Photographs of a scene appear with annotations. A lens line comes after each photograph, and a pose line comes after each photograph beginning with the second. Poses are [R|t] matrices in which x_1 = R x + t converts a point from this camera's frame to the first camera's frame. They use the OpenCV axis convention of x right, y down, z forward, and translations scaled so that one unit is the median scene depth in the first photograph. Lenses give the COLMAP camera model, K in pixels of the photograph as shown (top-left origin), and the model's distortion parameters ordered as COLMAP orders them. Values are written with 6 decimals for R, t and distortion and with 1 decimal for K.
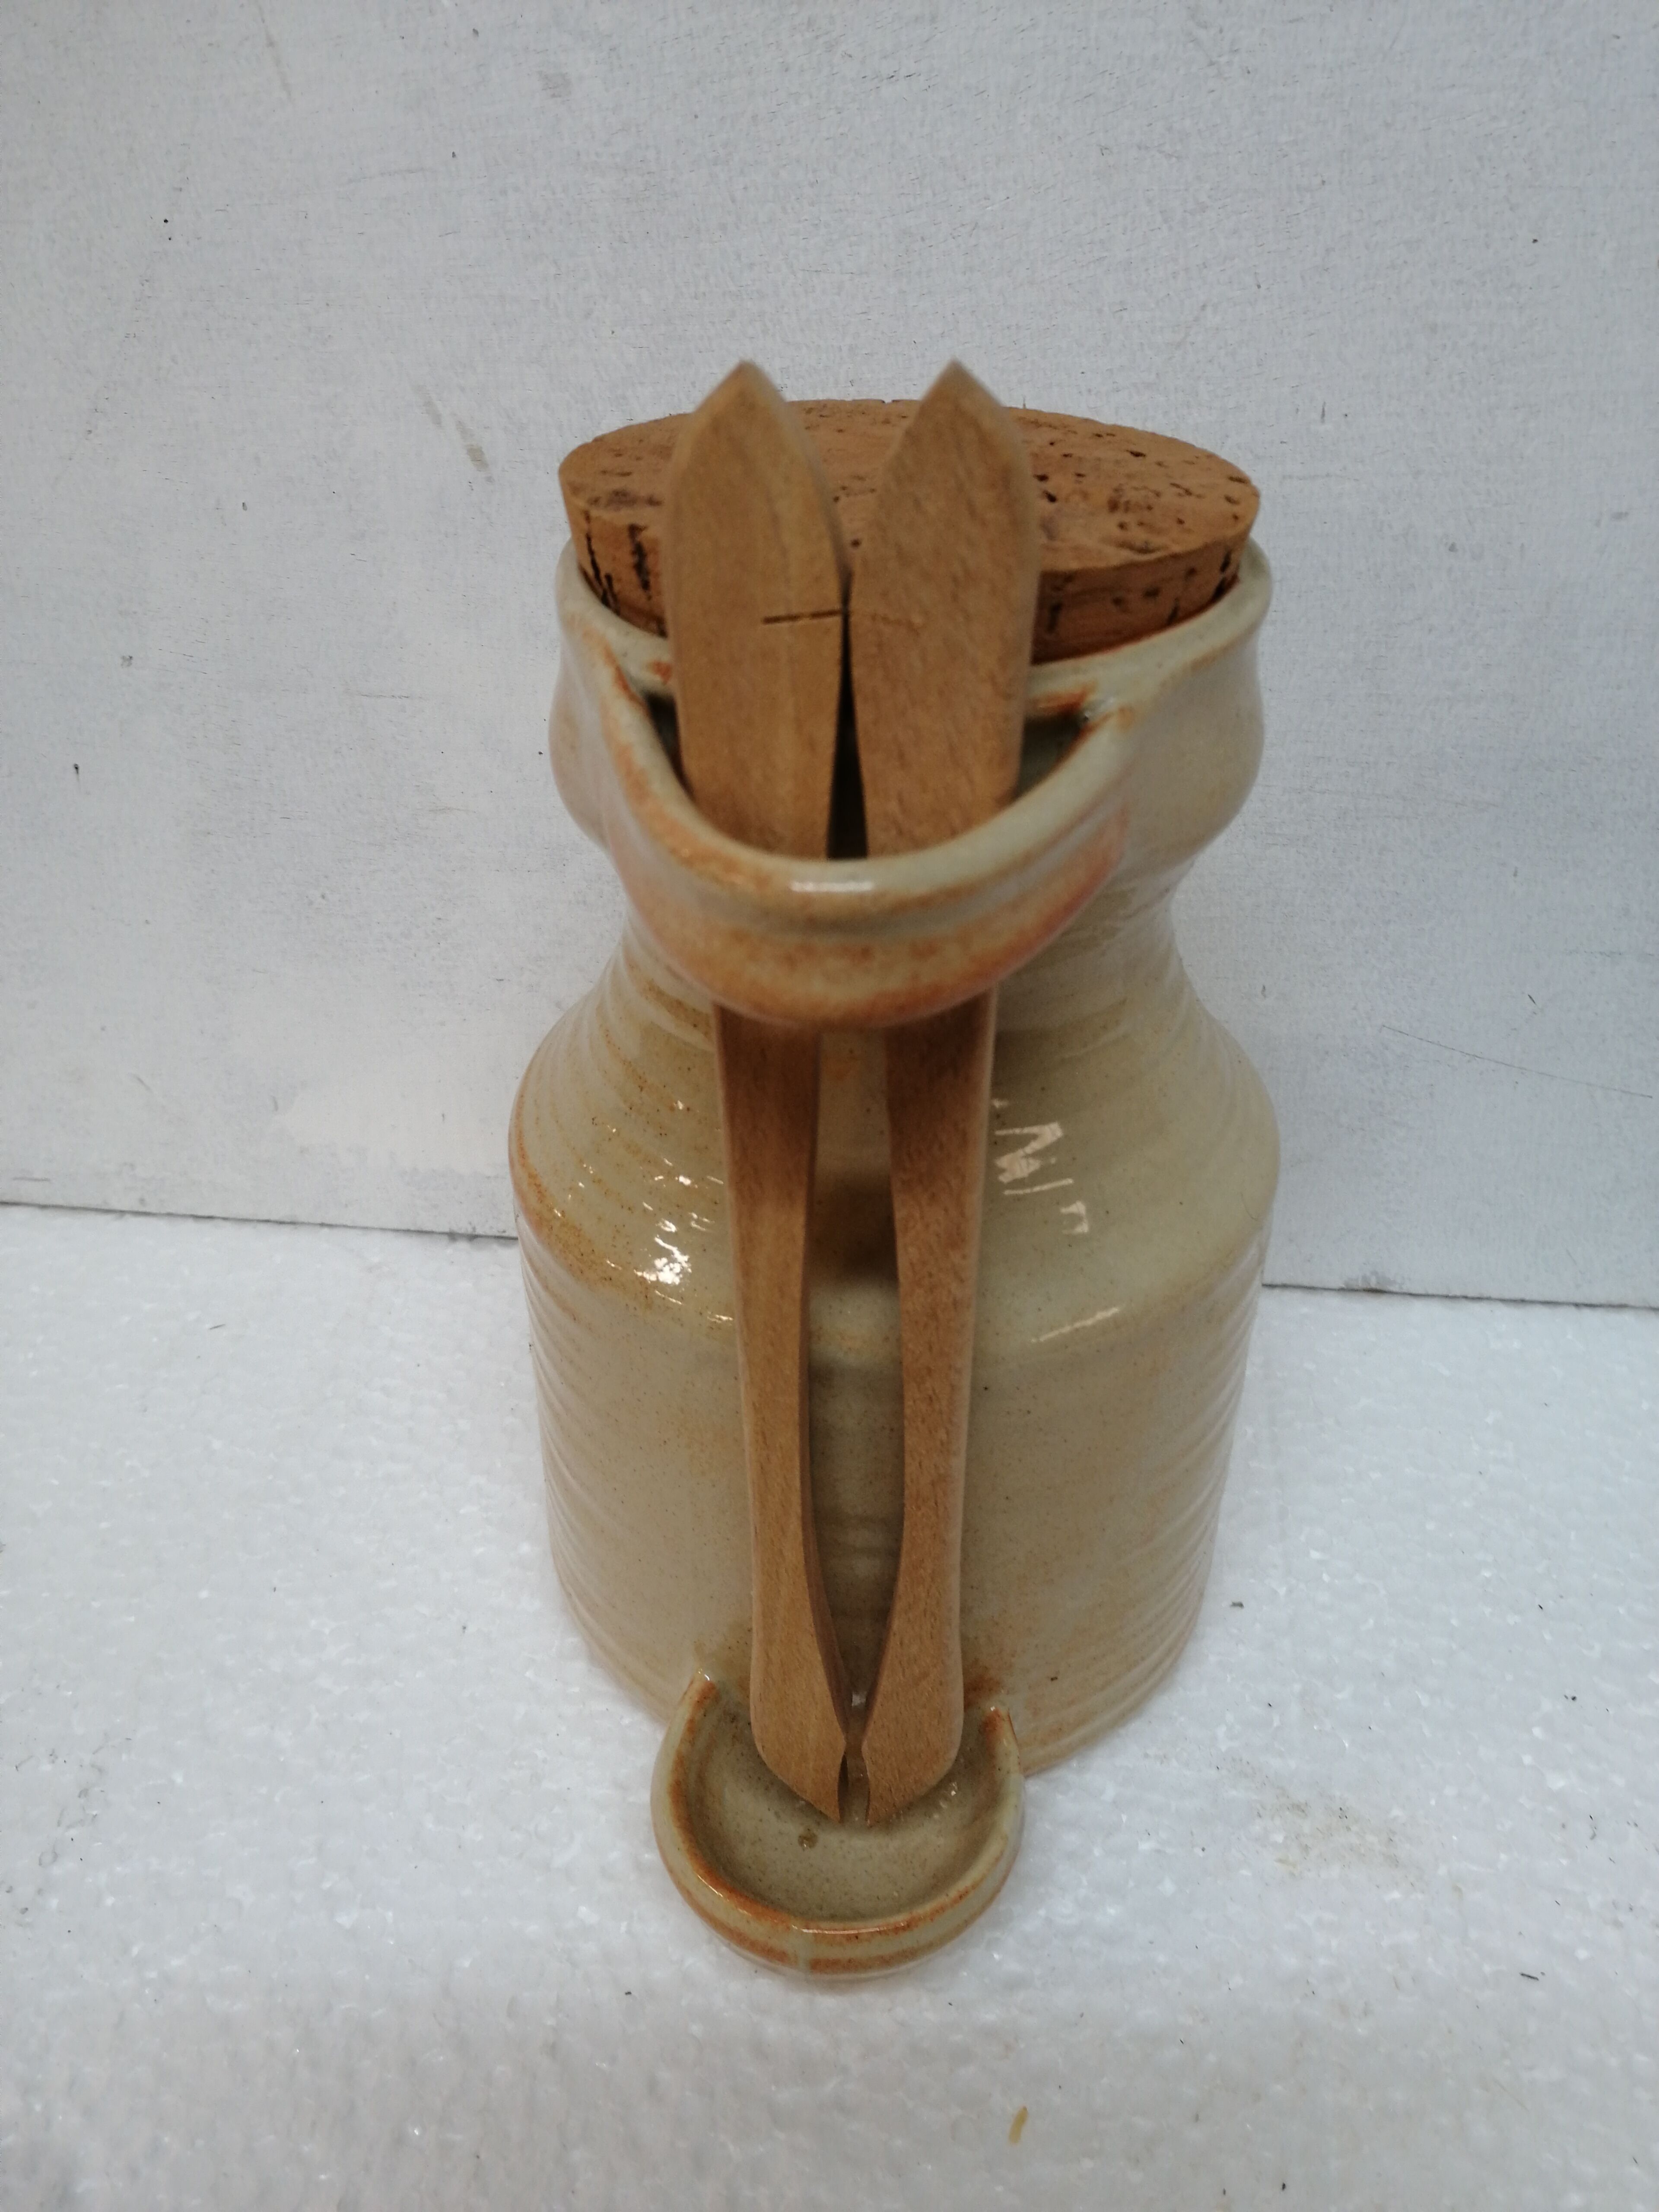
lens RADIAL K [[1783.4, 0, 834.0], [0, 1783.4, 1124.9], [0, 0, 1]] dist [0.035543, -0.070780]
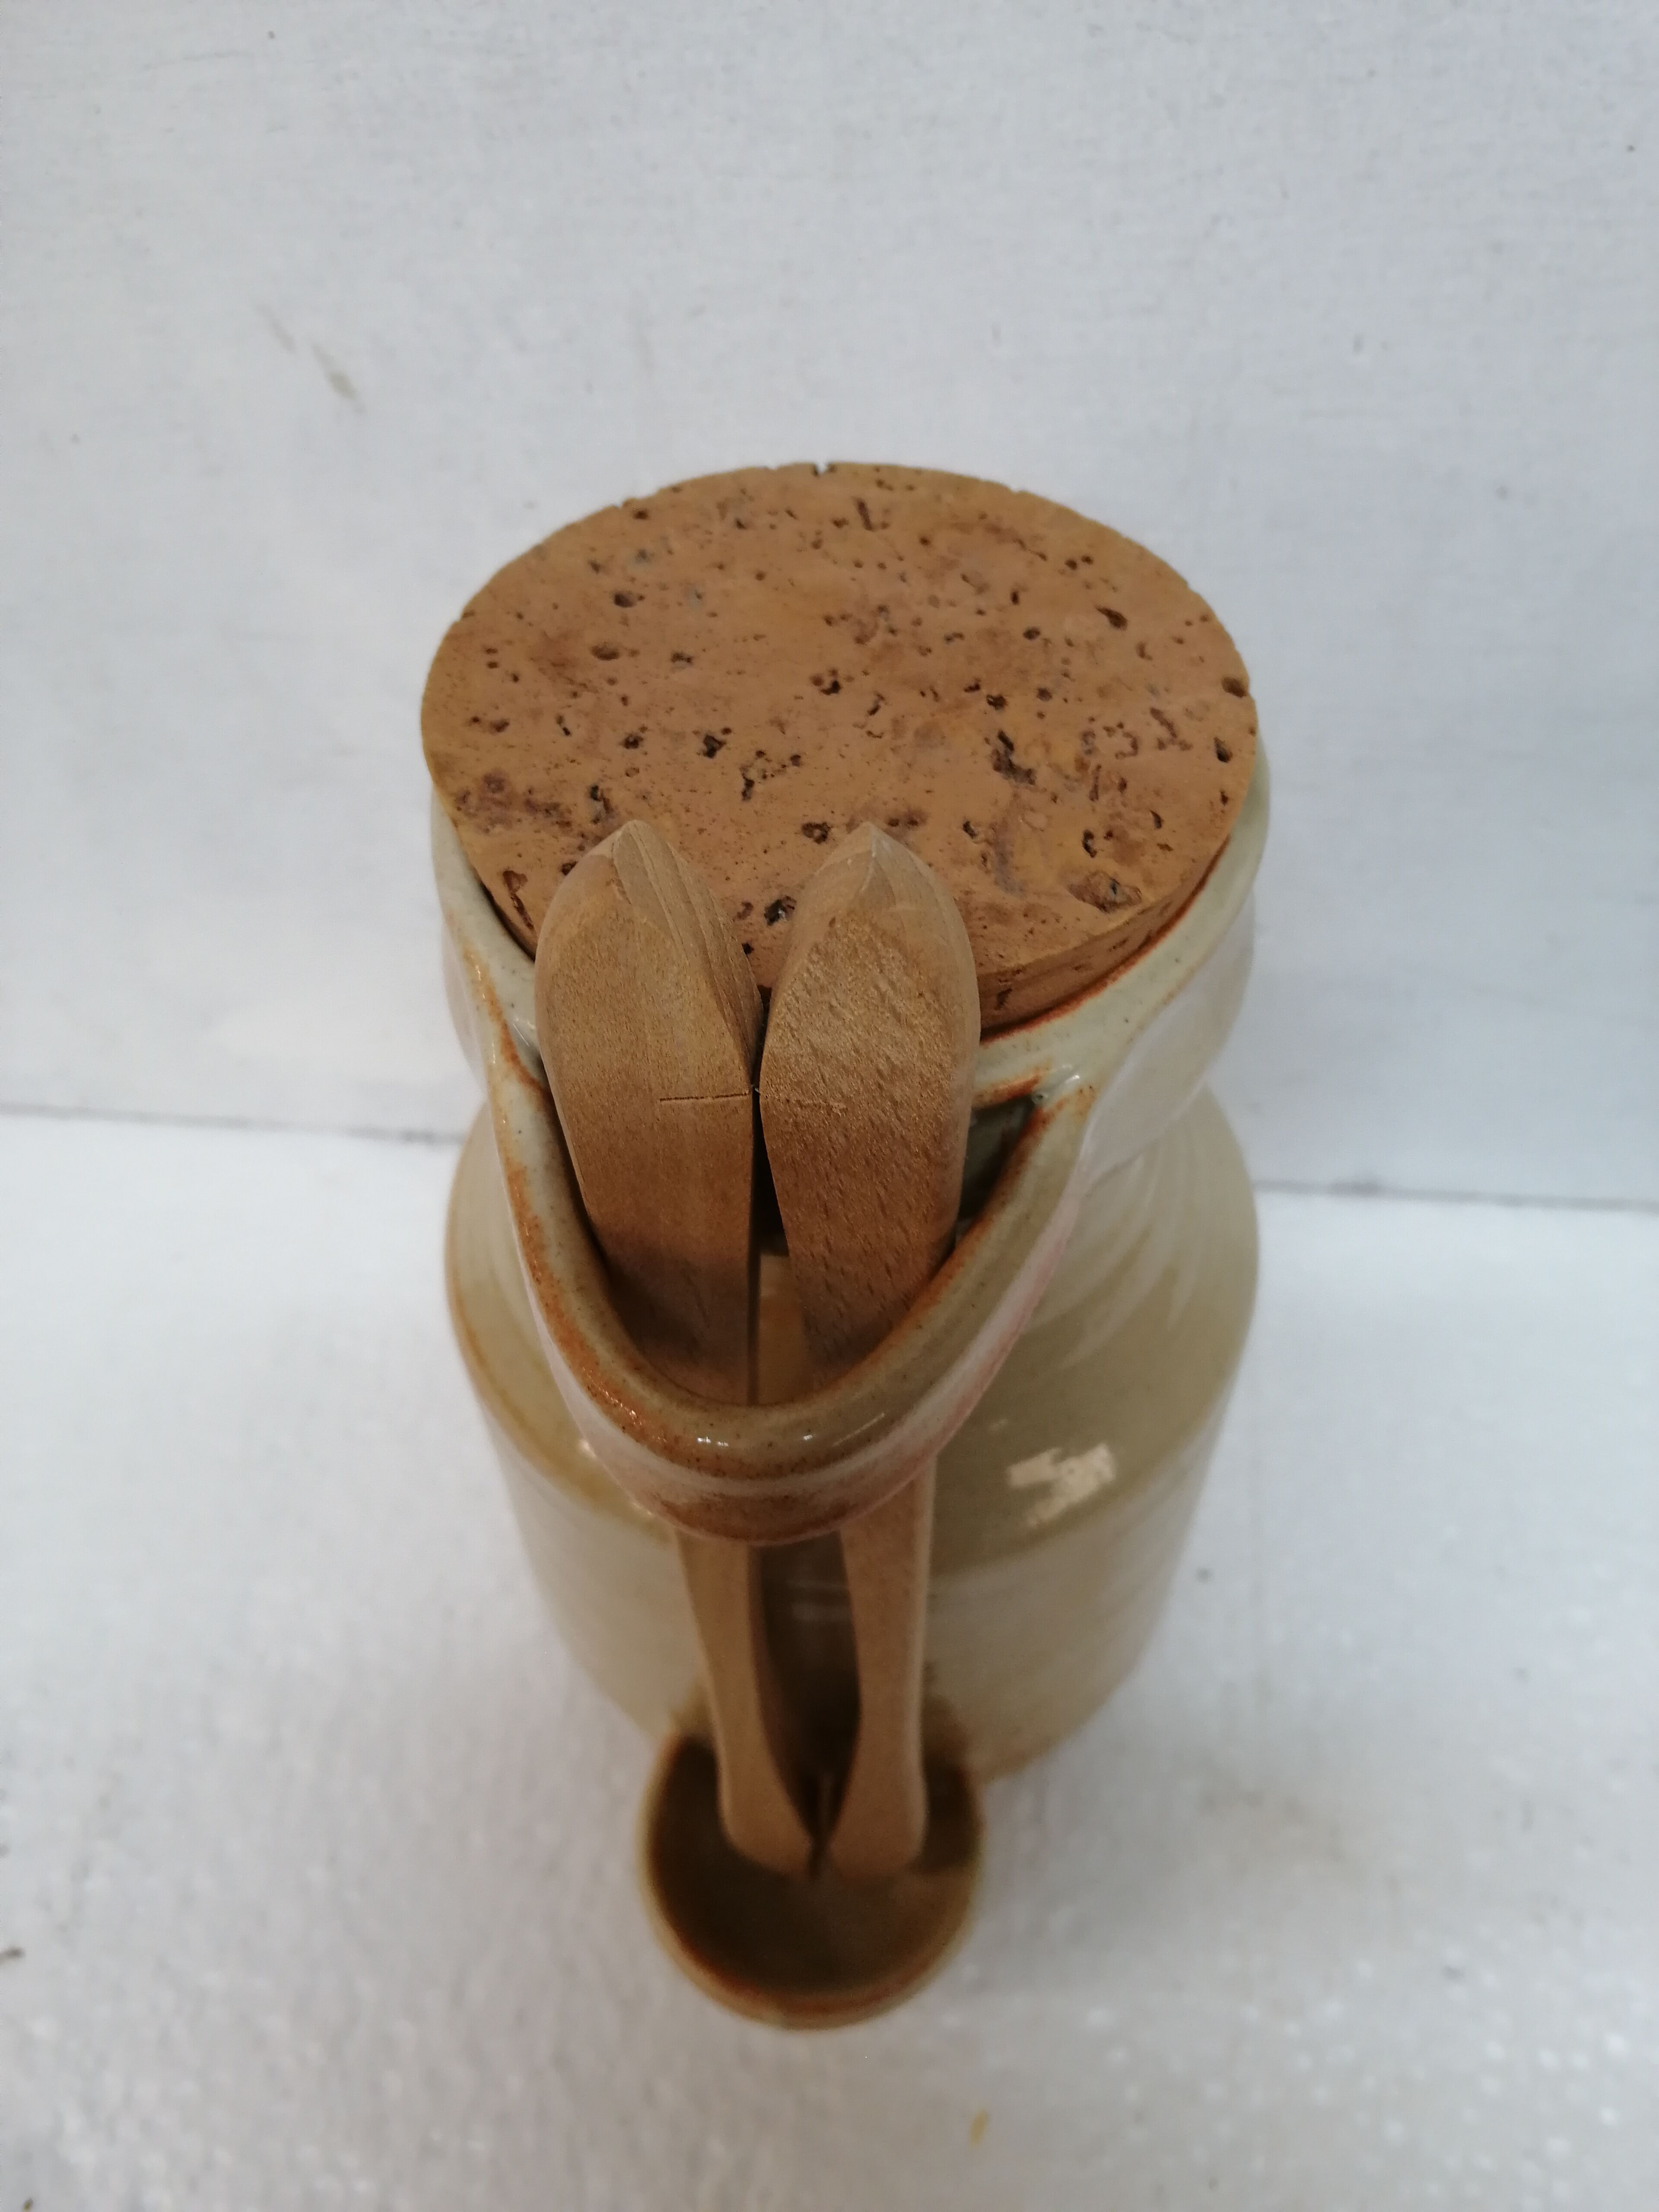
lens RADIAL K [[1808.1, 0, 838.8], [0, 1808.1, 1130.0], [0, 0, 1]] dist [0.029116, -0.084000]
pose [[0.999725, -0.023068, -0.004174, 0.030446], [0.023243, 0.952252, 0.304428, -0.324866], [-0.003048, -0.304441, 0.952526, 0.100165]]
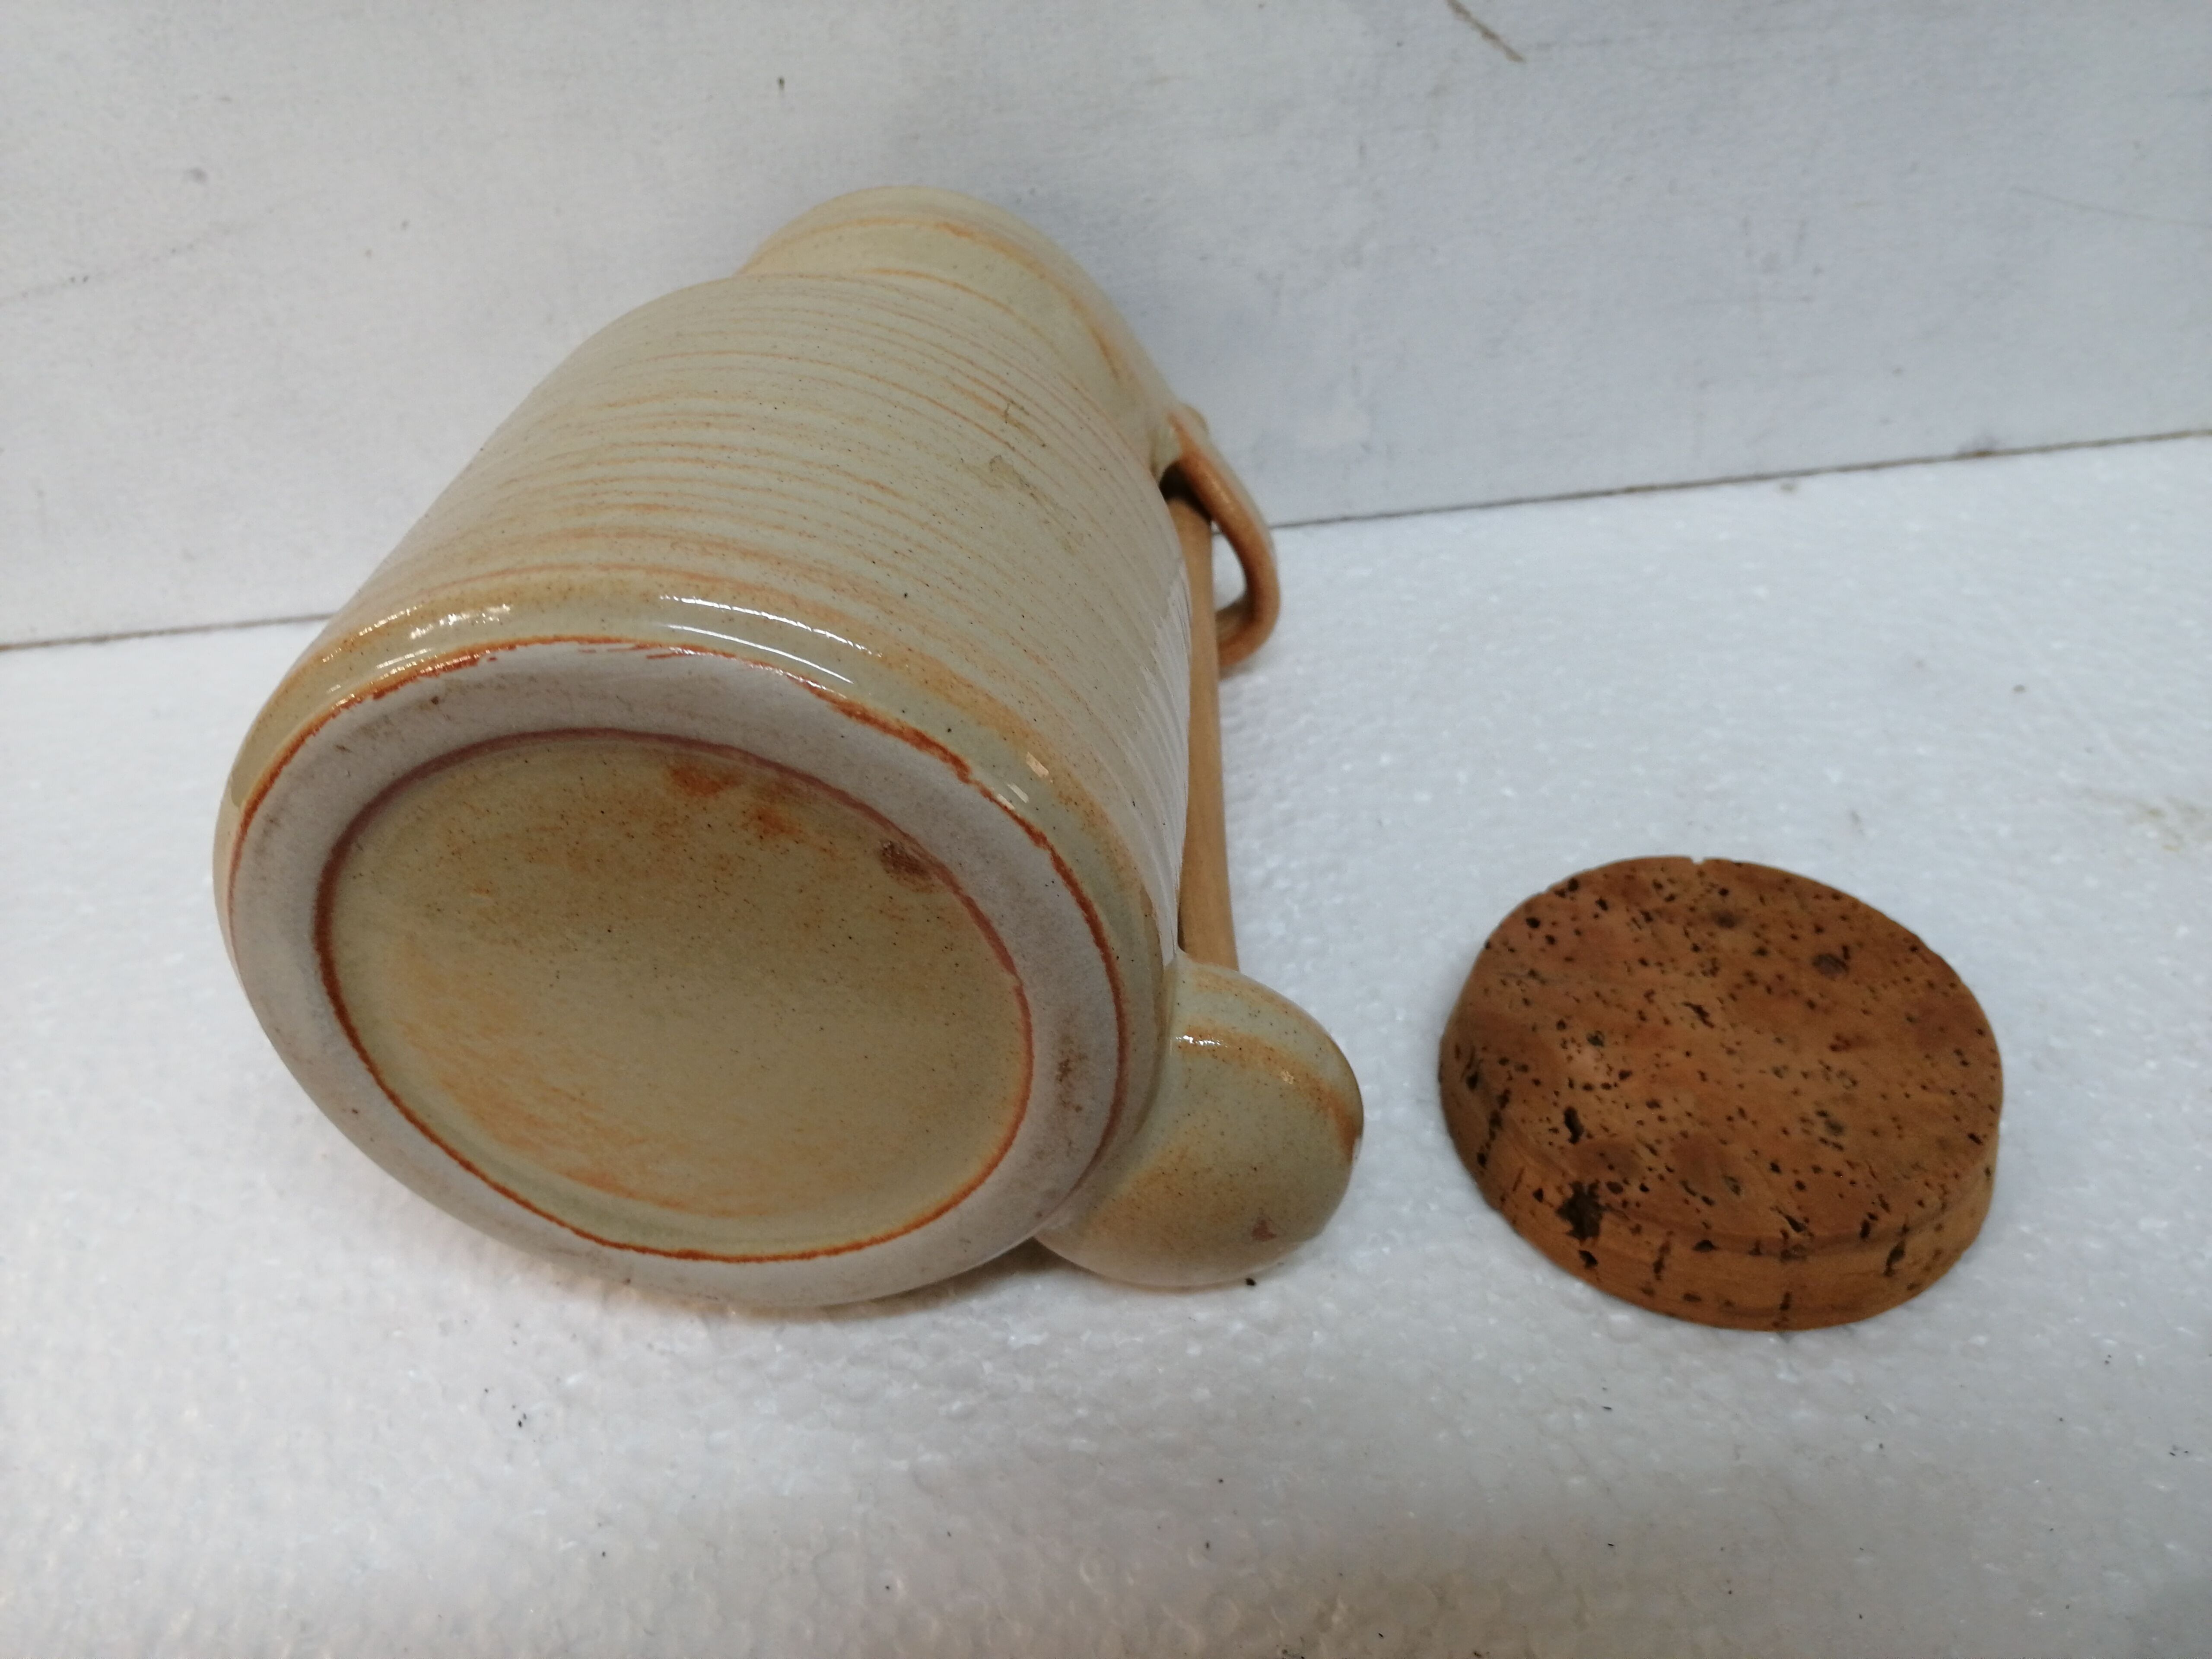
lens RADIAL K [[1783.4, 0, 1150.5], [0, 1783.4, 822.3], [0, 0, 1]] dist [0.035543, -0.070780]
pose [[0.973832, -0.172740, 0.147687, -0.549678], [0.158453, 0.981911, 0.103655, 0.162293], [-0.162920, -0.077541, 0.983587, -0.041694]]
